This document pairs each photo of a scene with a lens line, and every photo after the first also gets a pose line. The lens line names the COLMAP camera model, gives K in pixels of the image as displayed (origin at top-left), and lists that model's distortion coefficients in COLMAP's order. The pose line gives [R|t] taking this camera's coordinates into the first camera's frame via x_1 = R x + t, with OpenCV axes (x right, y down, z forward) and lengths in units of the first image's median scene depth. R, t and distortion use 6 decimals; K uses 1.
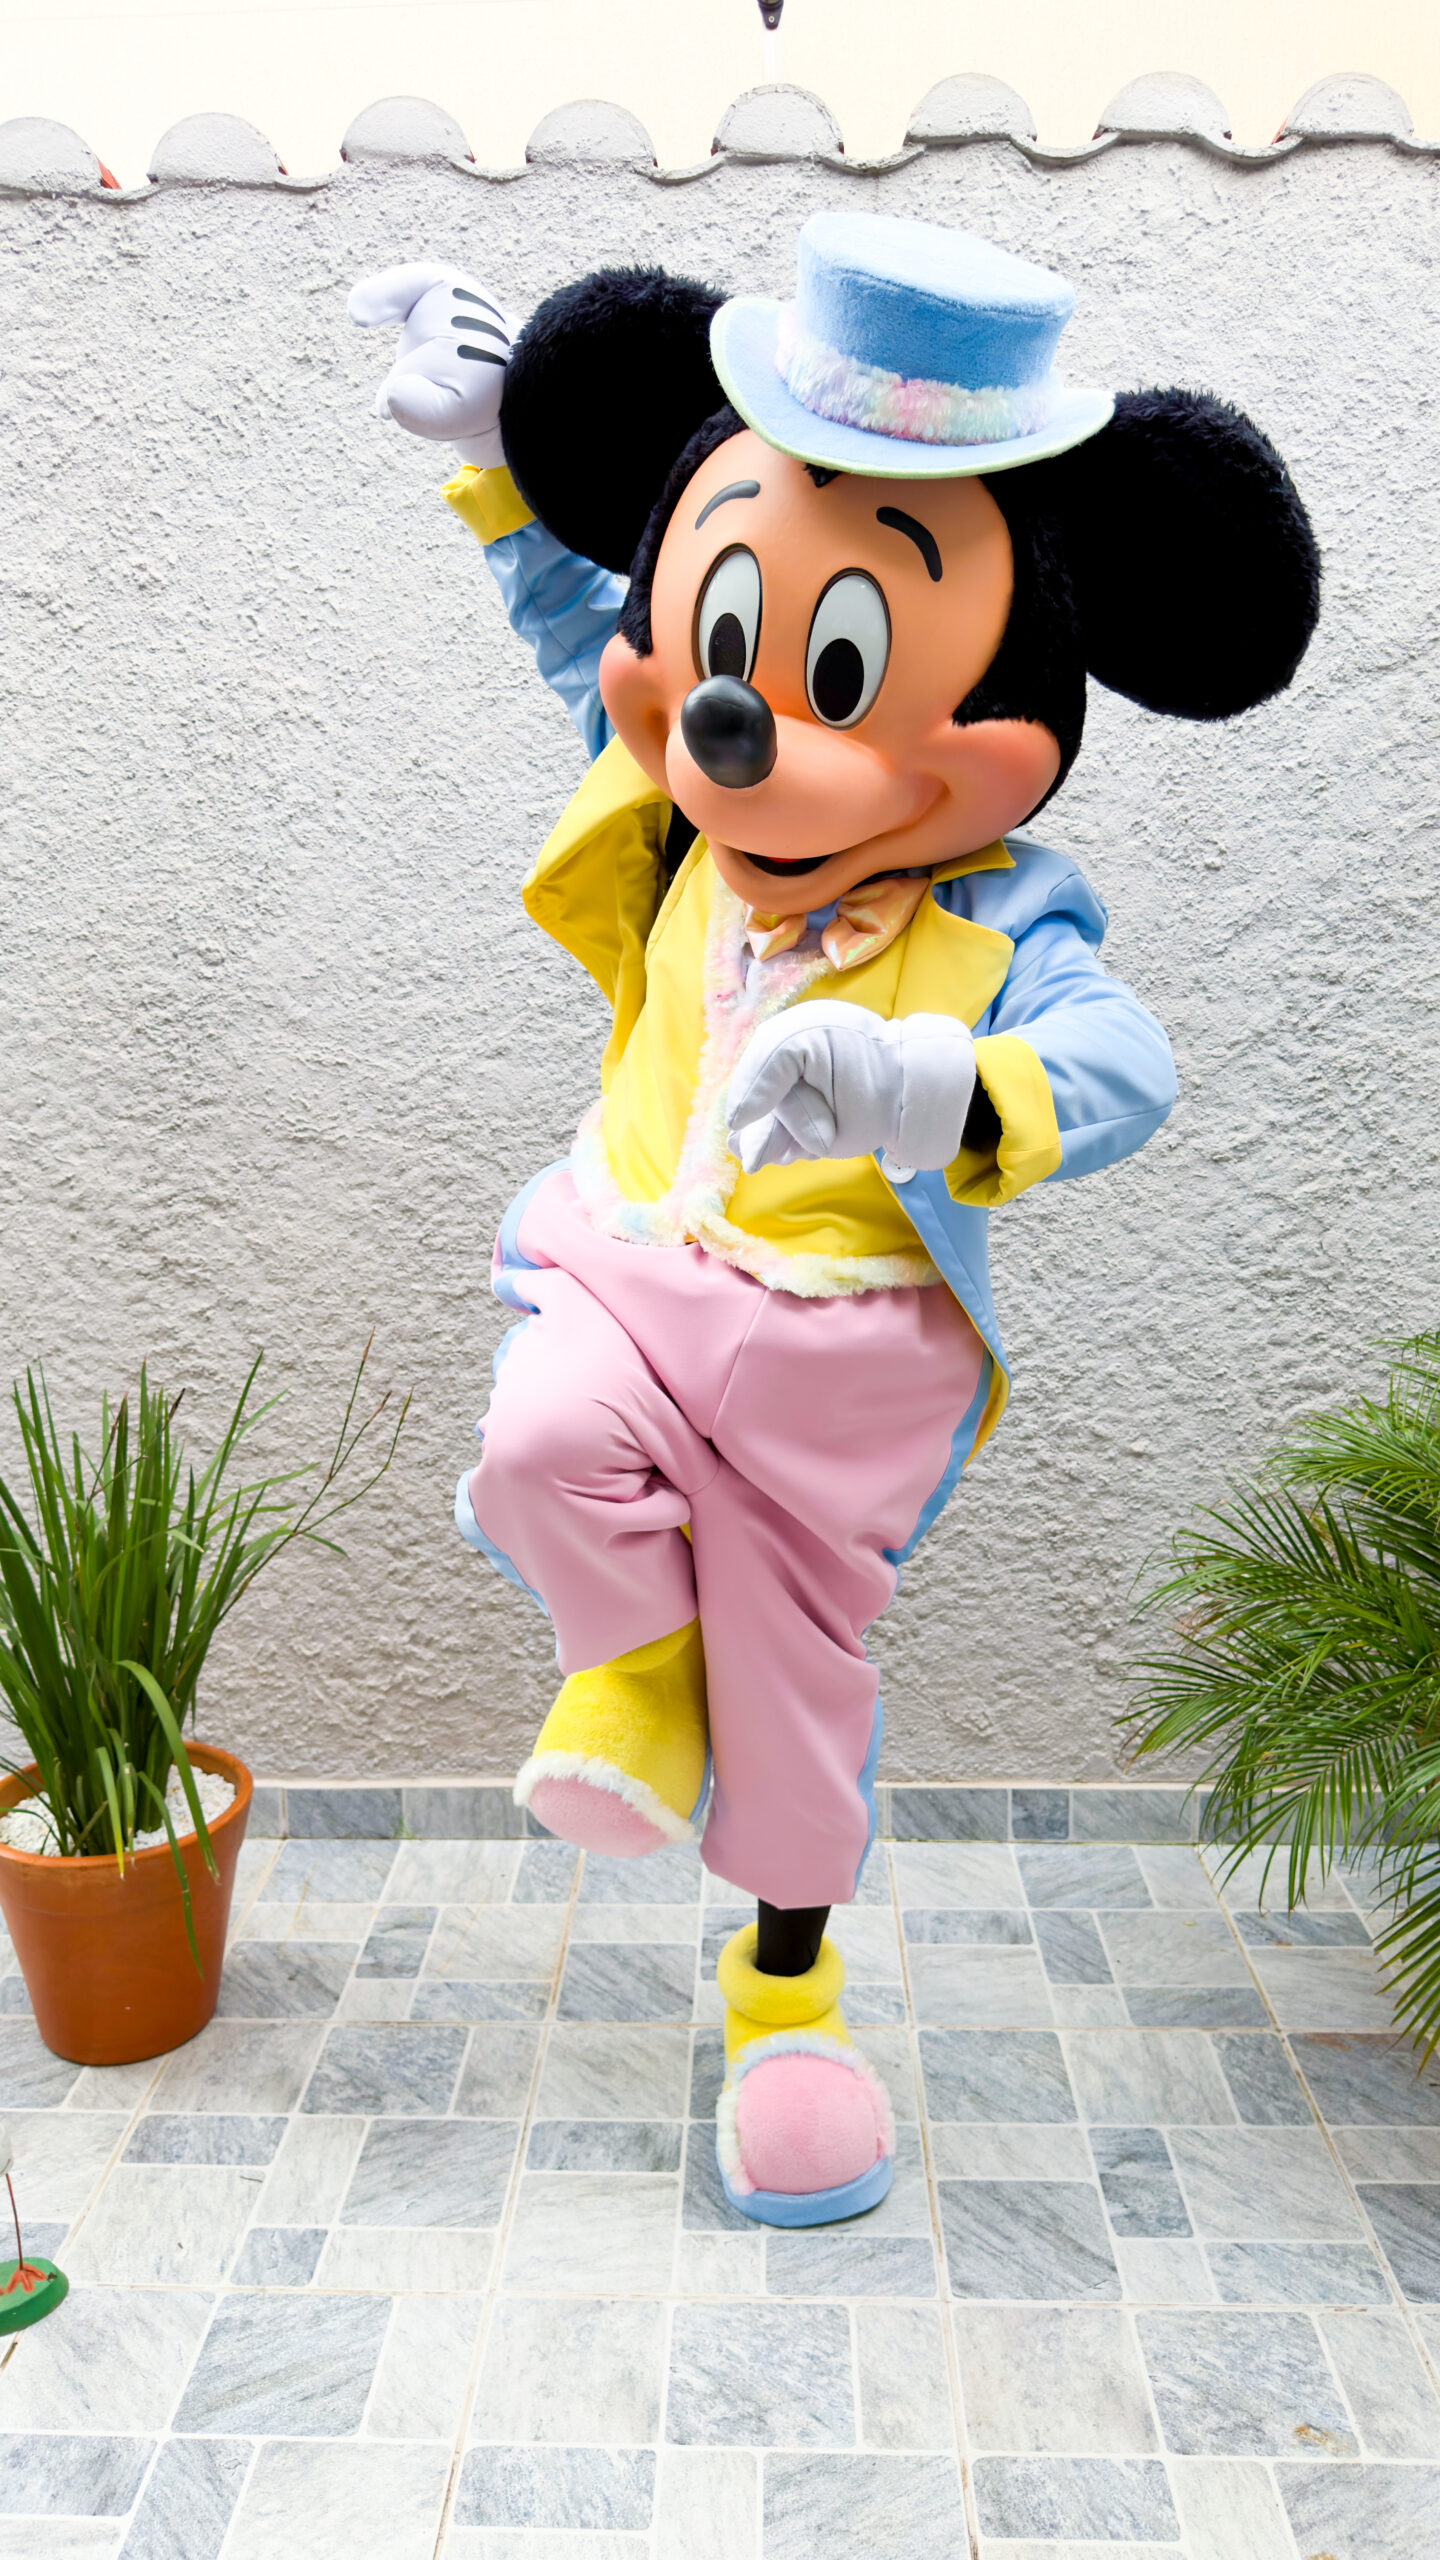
lens RADIAL K [[1845.7, 0, 714.7], [0, 1845.7, 1274.5], [0, 0, 1]] dist [0.032758, -0.034377]
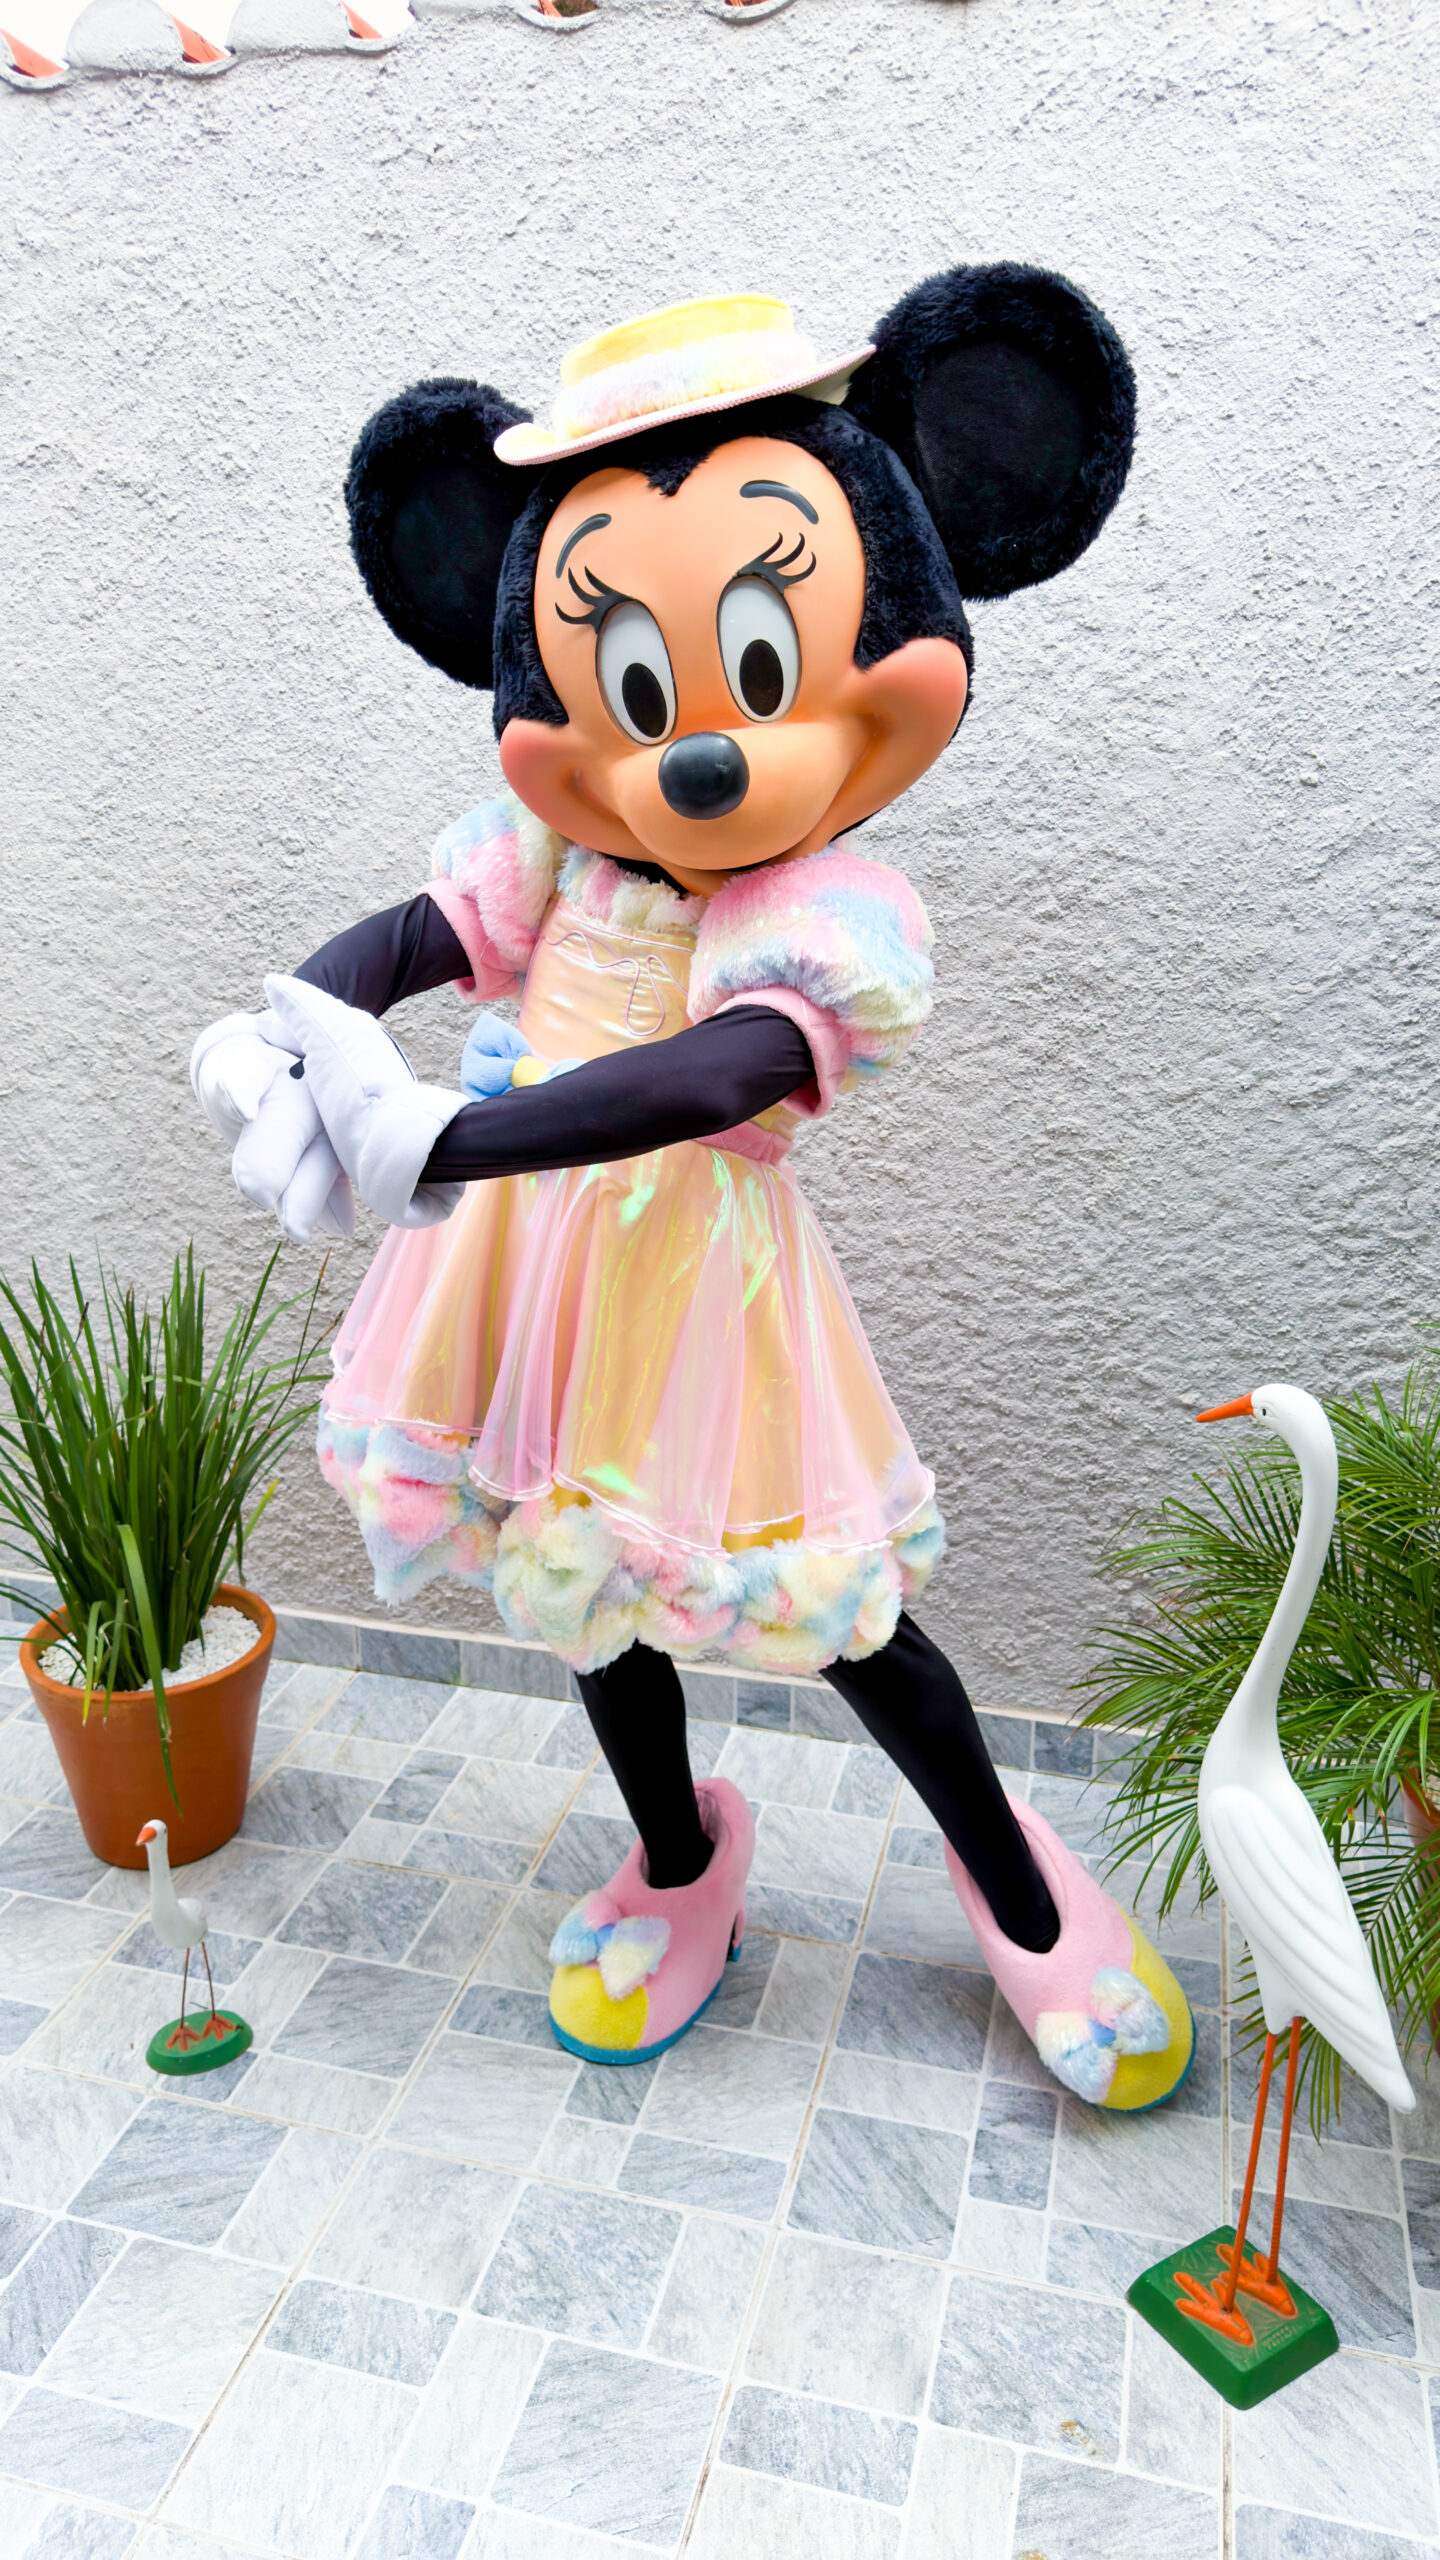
lens RADIAL K [[1853.3, 0, 700.3], [0, 1853.3, 1278.6], [0, 0, 1]] dist [0.015747, -0.012398]
pose [[0.973030, 0.082927, -0.215259, 0.201743], [-0.057067, 0.990678, 0.123695, -0.078395], [0.223510, -0.108075, 0.968691, 0.028283]]
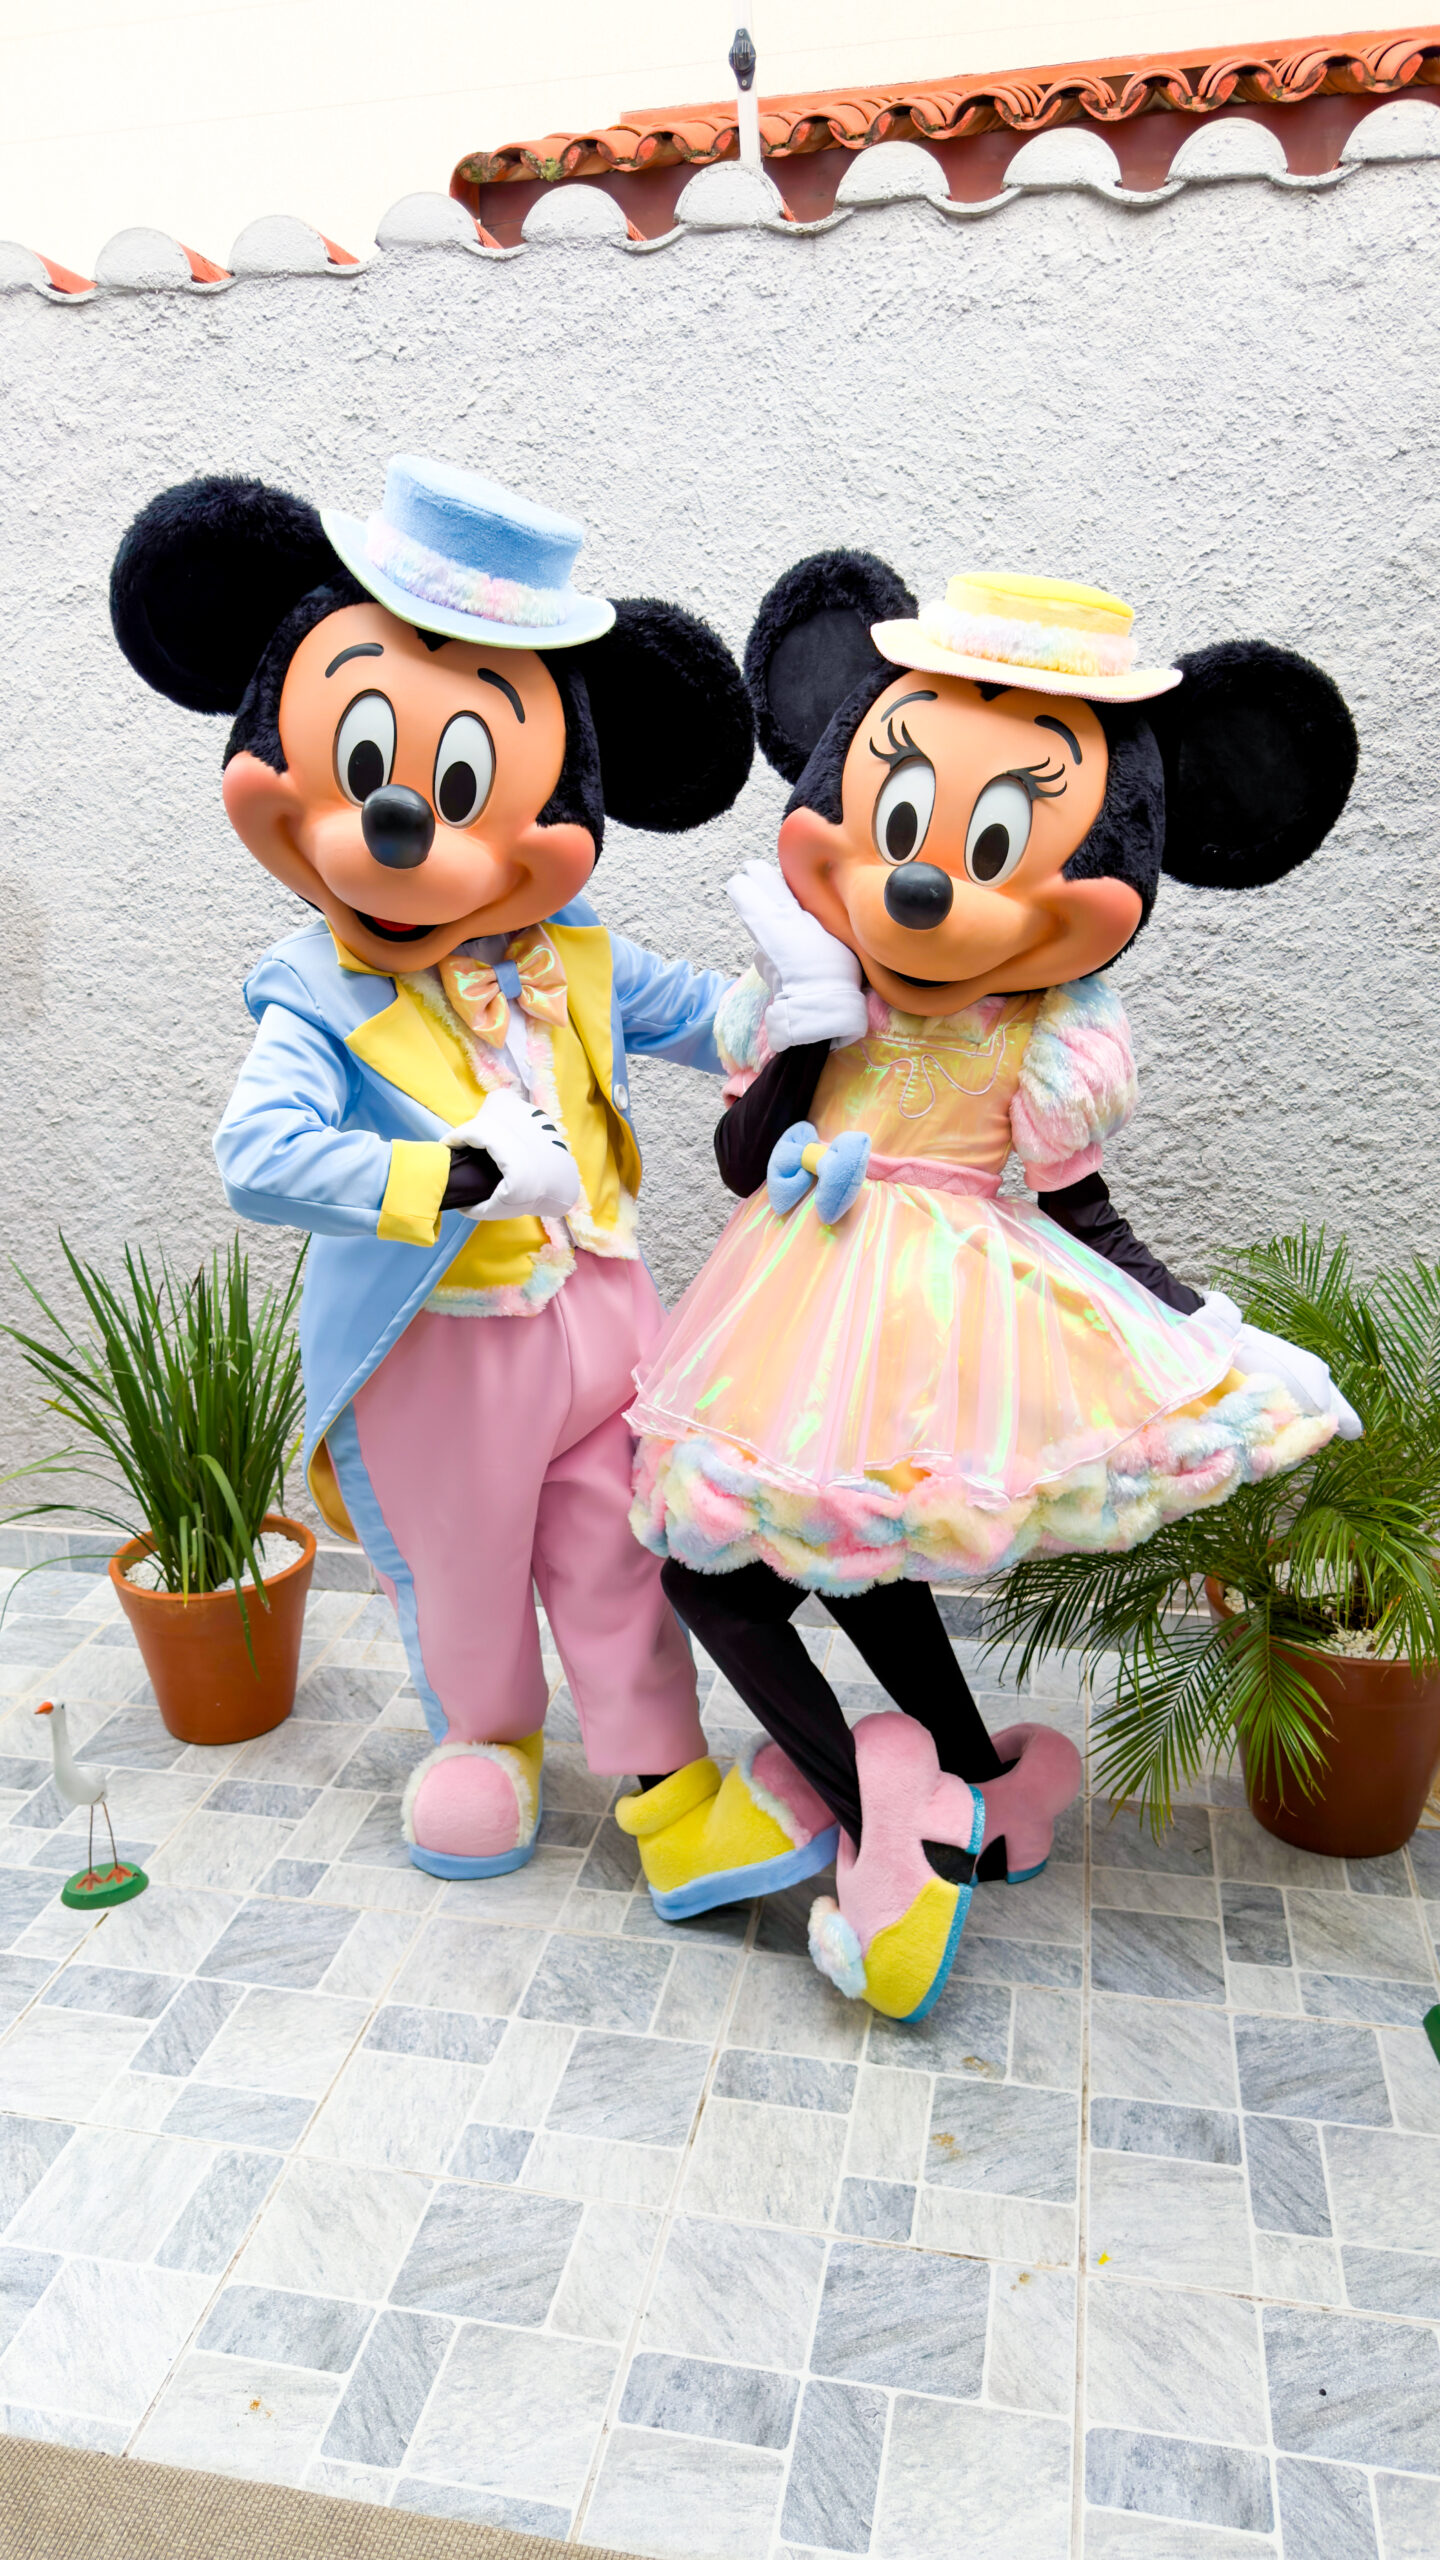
lens RADIAL K [[1838.7, 0, 700.7], [0, 1838.7, 1290.5], [0, 0, 1]] dist [0.046652, -0.056570]
pose [[0.984117, 0.037641, -0.173487, 0.236852], [-0.017939, 0.993346, 0.113763, -0.064037], [0.176615, -0.108844, 0.978243, -0.215380]]
